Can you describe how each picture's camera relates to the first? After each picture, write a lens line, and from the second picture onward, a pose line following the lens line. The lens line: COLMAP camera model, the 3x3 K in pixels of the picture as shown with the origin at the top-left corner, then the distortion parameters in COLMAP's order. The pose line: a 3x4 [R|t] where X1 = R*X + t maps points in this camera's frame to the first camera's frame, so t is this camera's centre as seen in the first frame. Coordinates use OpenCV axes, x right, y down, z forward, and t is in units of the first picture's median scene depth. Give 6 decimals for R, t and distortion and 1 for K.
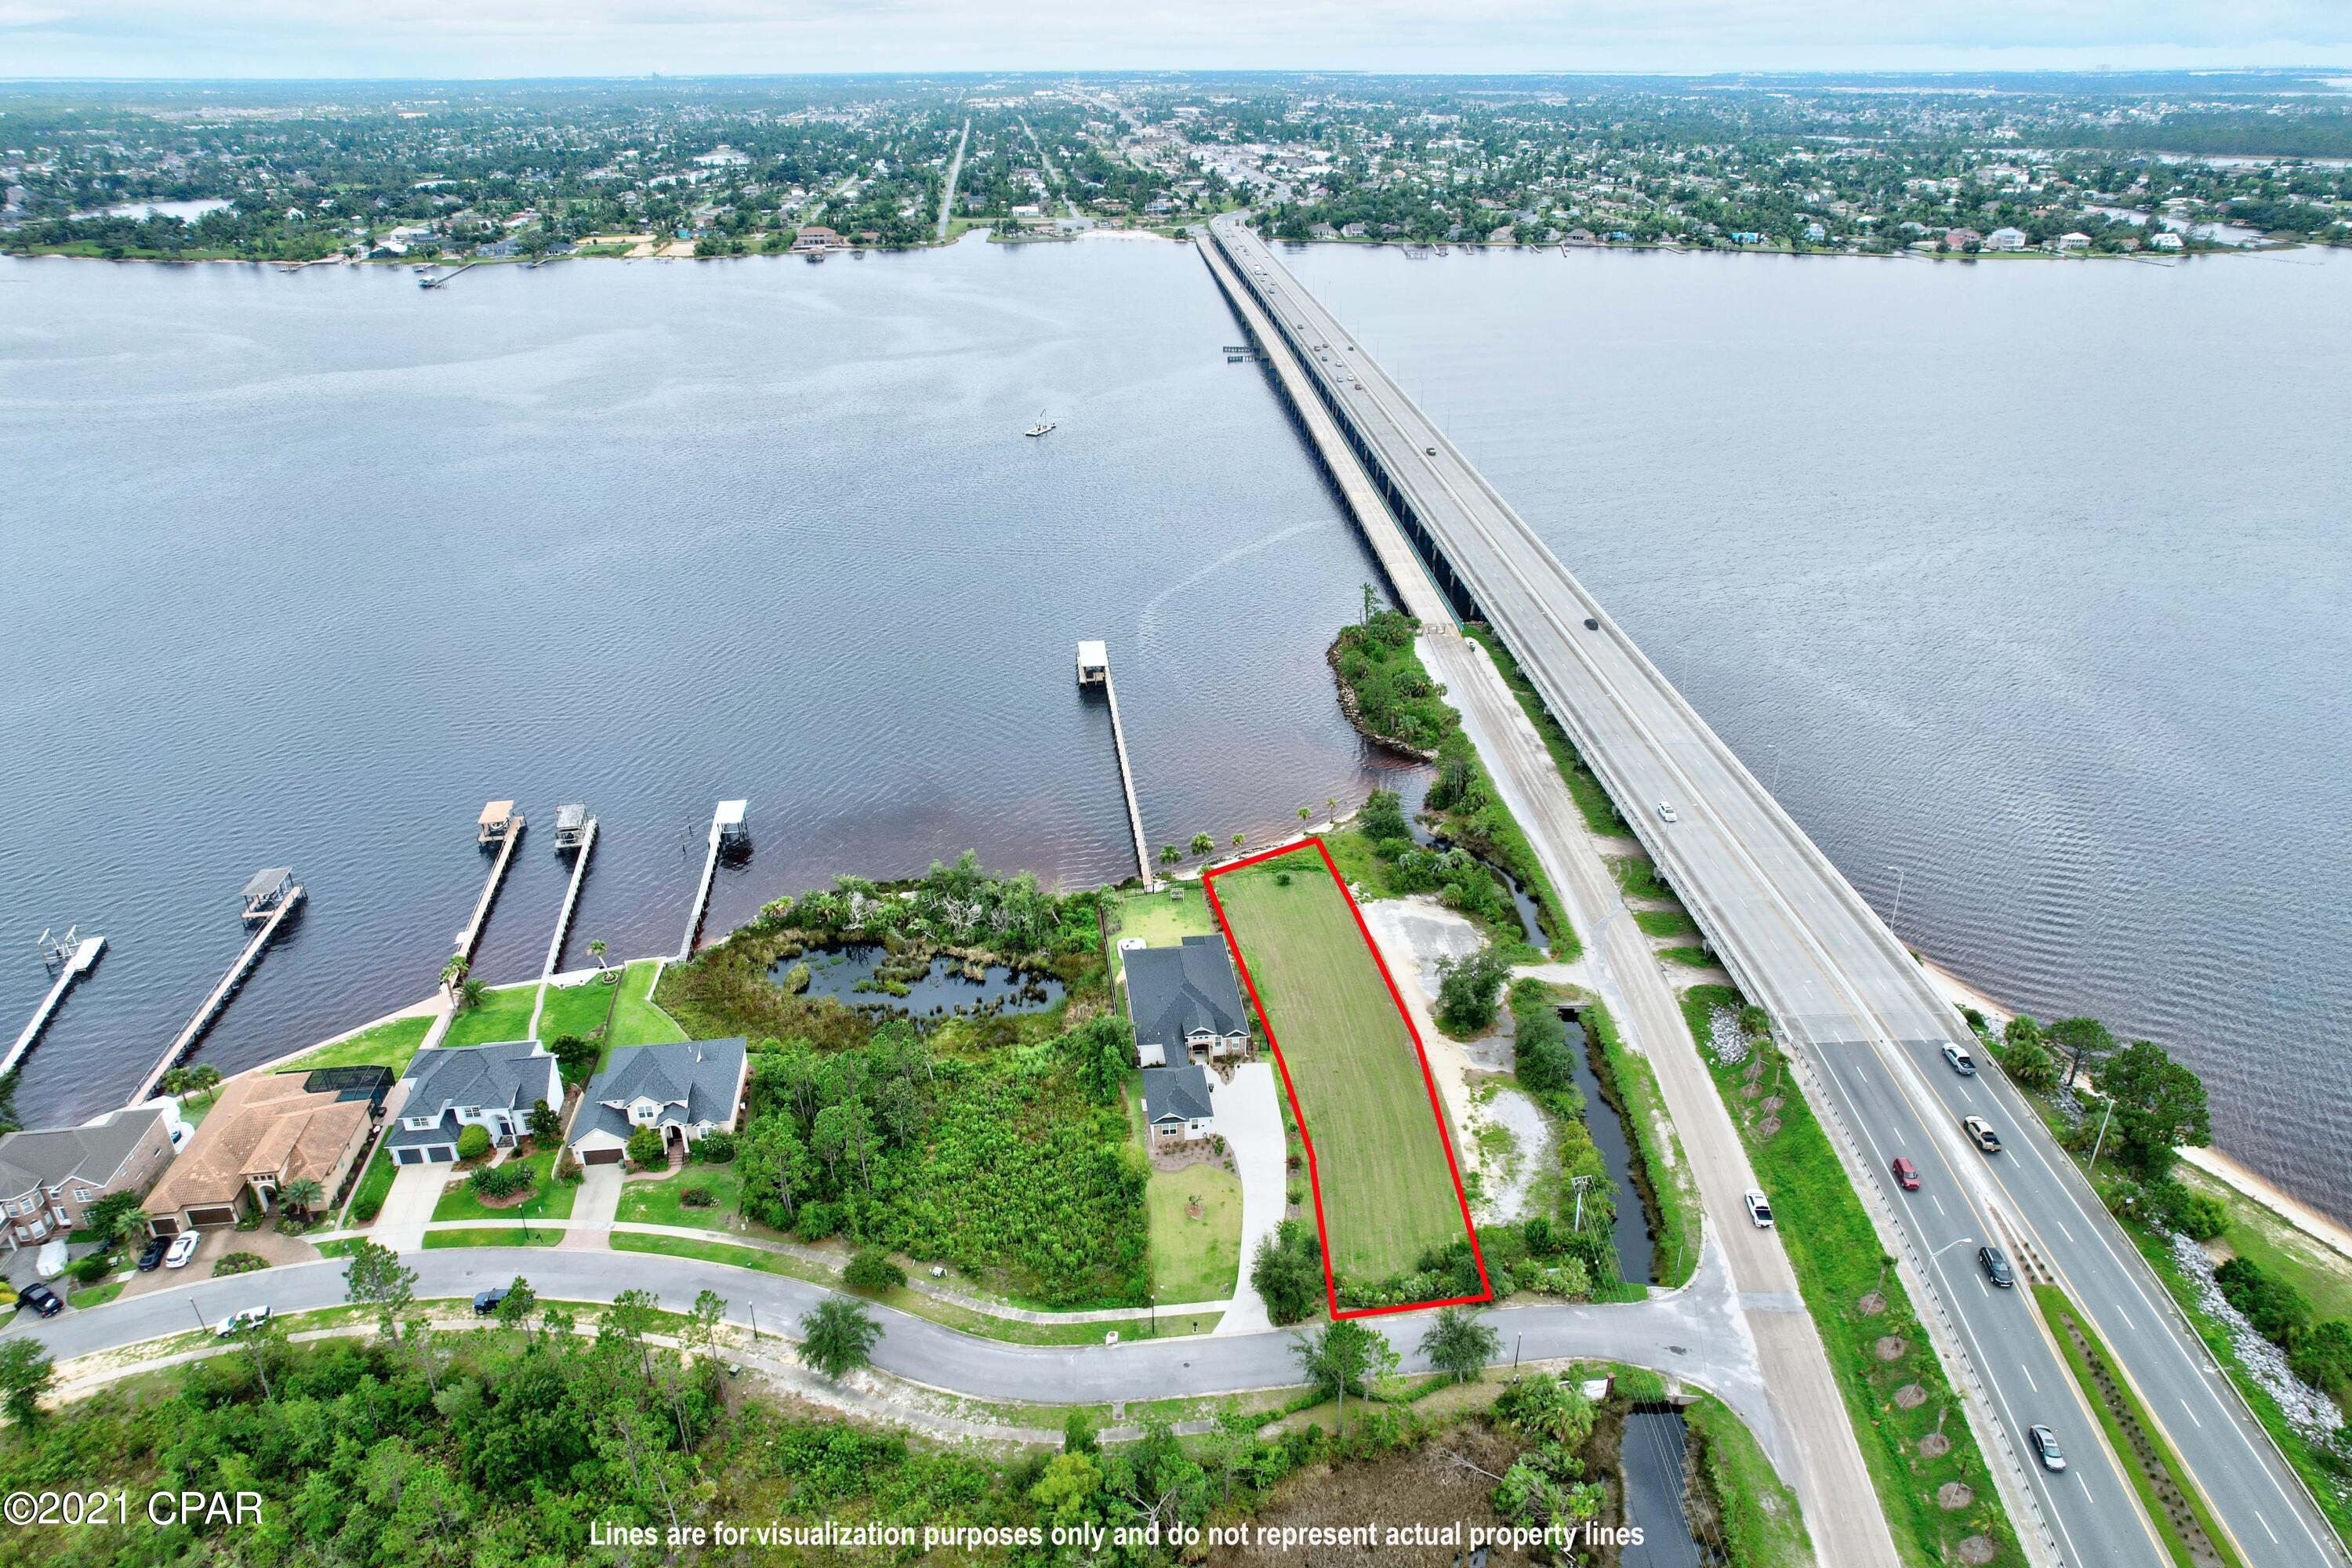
lens RADIAL K [[1506.7, 0, 1173.3], [0, 1506.7, 804.5], [0, 0, 1]] dist [-0.066890, 0.059583]
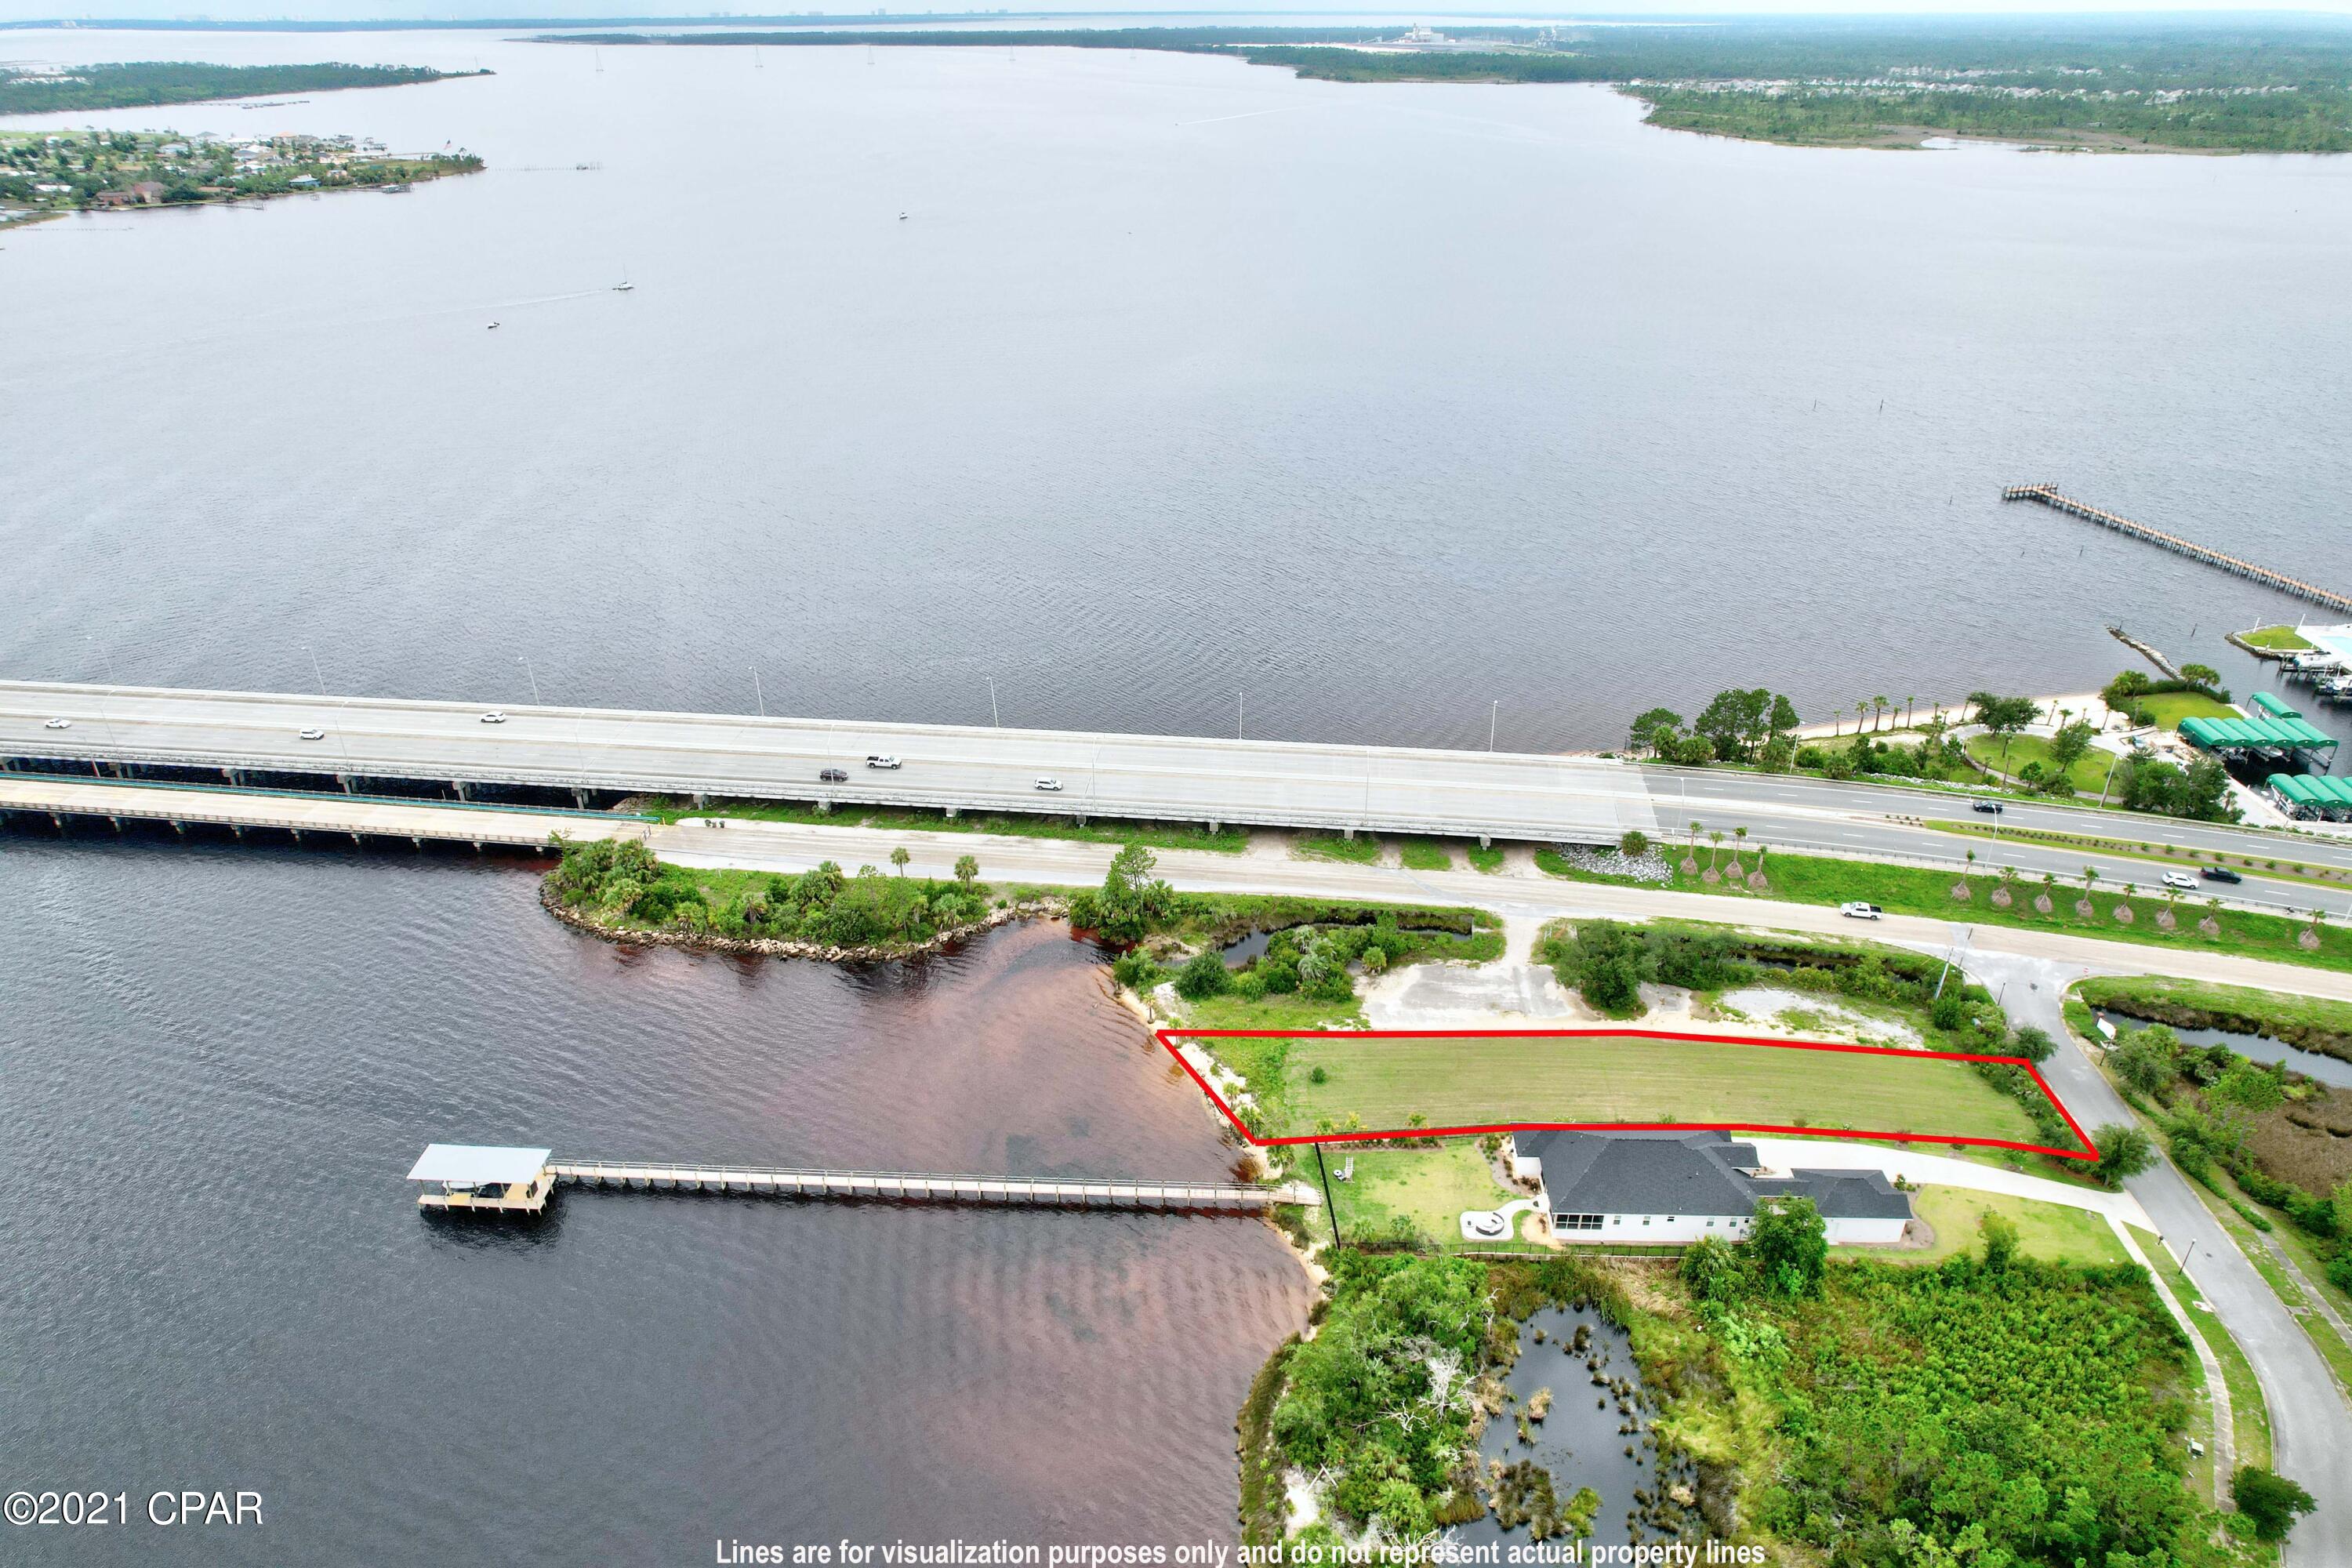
lens RADIAL K [[1506.7, 0, 1176.1], [0, 1506.7, 793.2], [0, 0, 1]] dist [-0.066890, 0.059583]
pose [[0.156436, -0.462012, 0.872968, -0.675797], [0.445523, 0.821831, 0.355110, -0.465095], [-0.881497, 0.333375, 0.334401, 0.909424]]
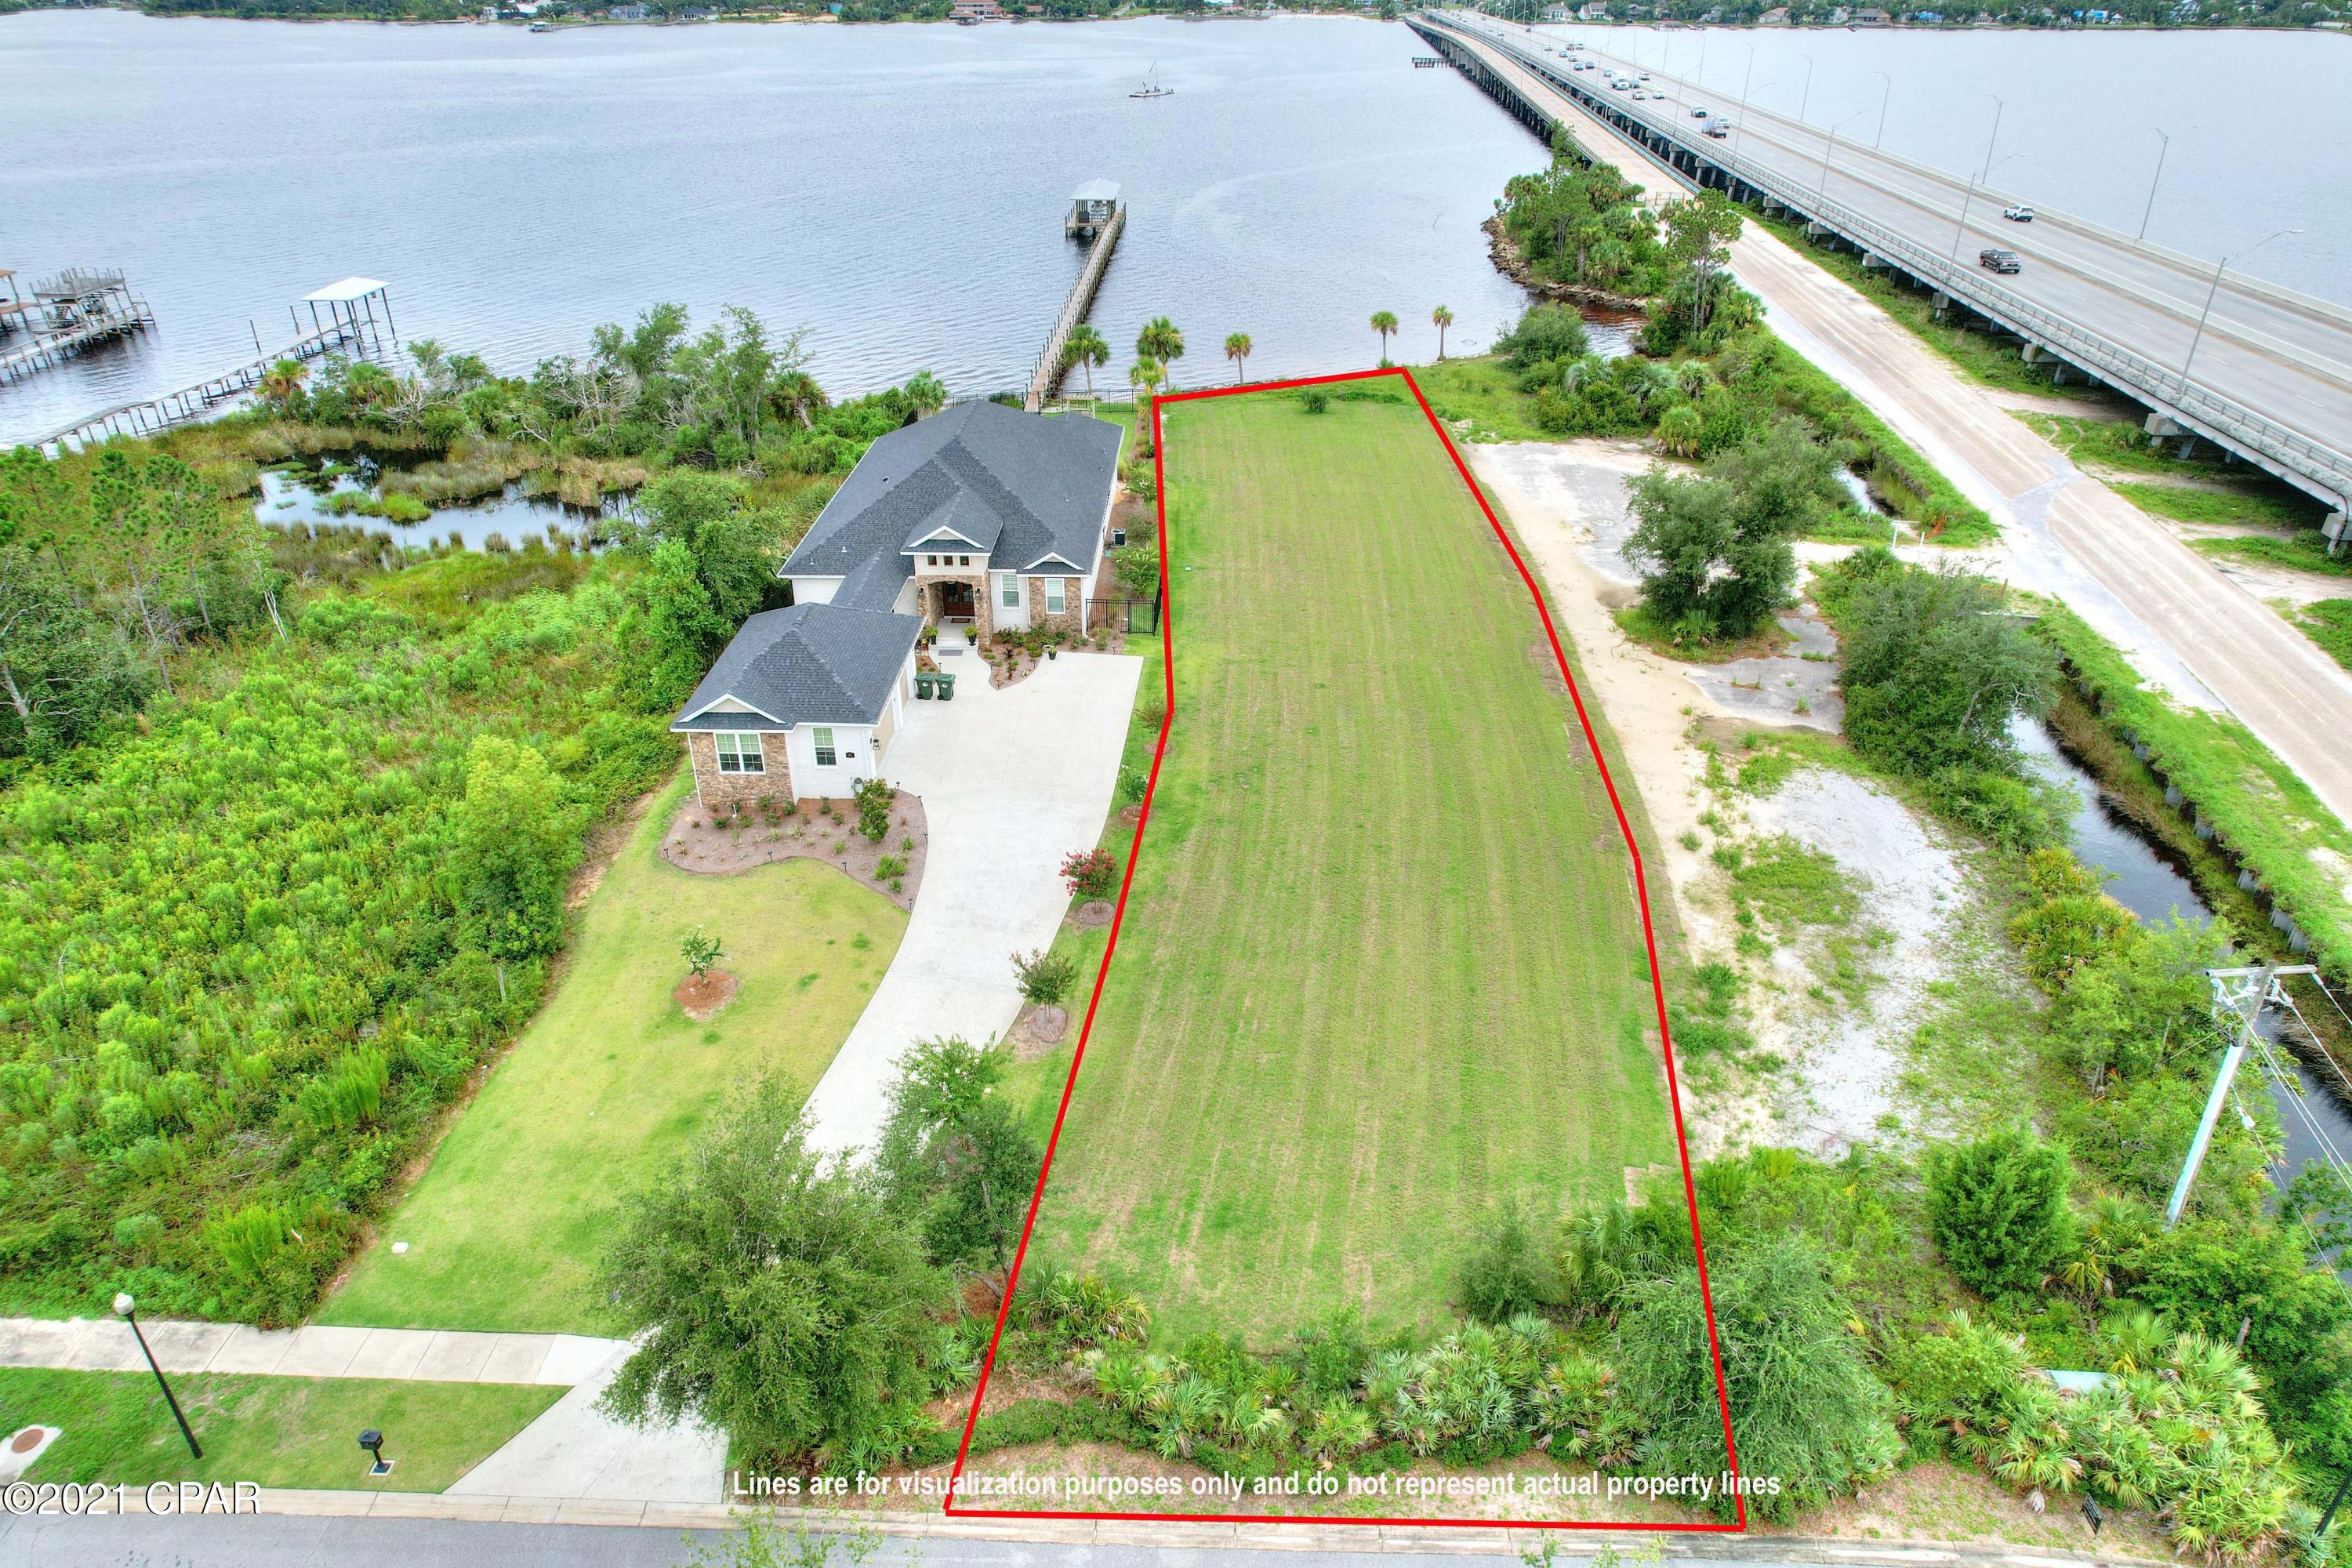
lens RADIAL K [[1506.7, 0, 1170.0], [0, 1506.7, 779.3], [0, 0, 1]] dist [-0.066890, 0.059583]
pose [[0.989157, 0.073945, -0.126891, 0.117338], [-0.069288, 0.996765, 0.040738, 0.183810], [0.129492, -0.031504, 0.991080, 0.630591]]
